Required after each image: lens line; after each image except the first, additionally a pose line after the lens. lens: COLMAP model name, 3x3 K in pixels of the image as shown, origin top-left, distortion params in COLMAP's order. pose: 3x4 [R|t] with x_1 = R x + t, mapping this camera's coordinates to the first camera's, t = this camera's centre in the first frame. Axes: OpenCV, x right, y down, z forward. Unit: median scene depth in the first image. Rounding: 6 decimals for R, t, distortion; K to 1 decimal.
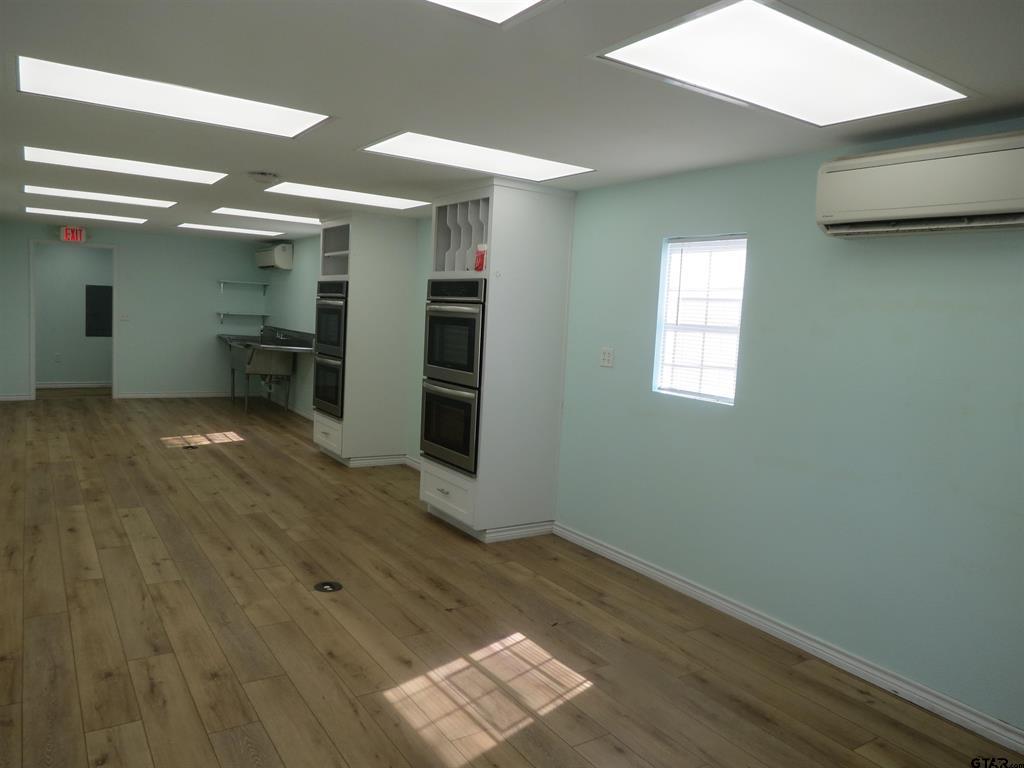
lens RADIAL K [[724.1, 0, 514.1], [0, 724.1, 380.9], [0, 0, 1]] dist [-0.030554, 0.006434]
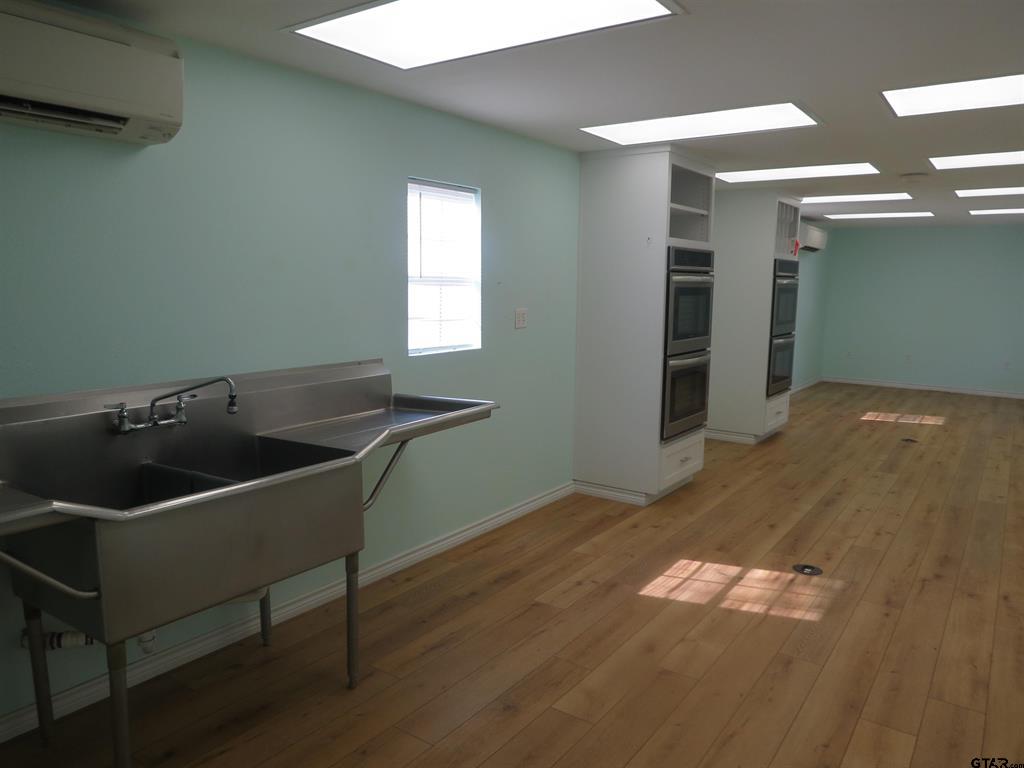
lens RADIAL K [[724.1, 0, 514.1], [0, 724.1, 380.9], [0, 0, 1]] dist [-0.030554, 0.006434]
pose [[-0.347565, -0.194108, 0.917344, -1.026610], [0.068133, 0.970524, 0.231175, -0.224827], [-0.935177, 0.142849, -0.324095, 1.667336]]
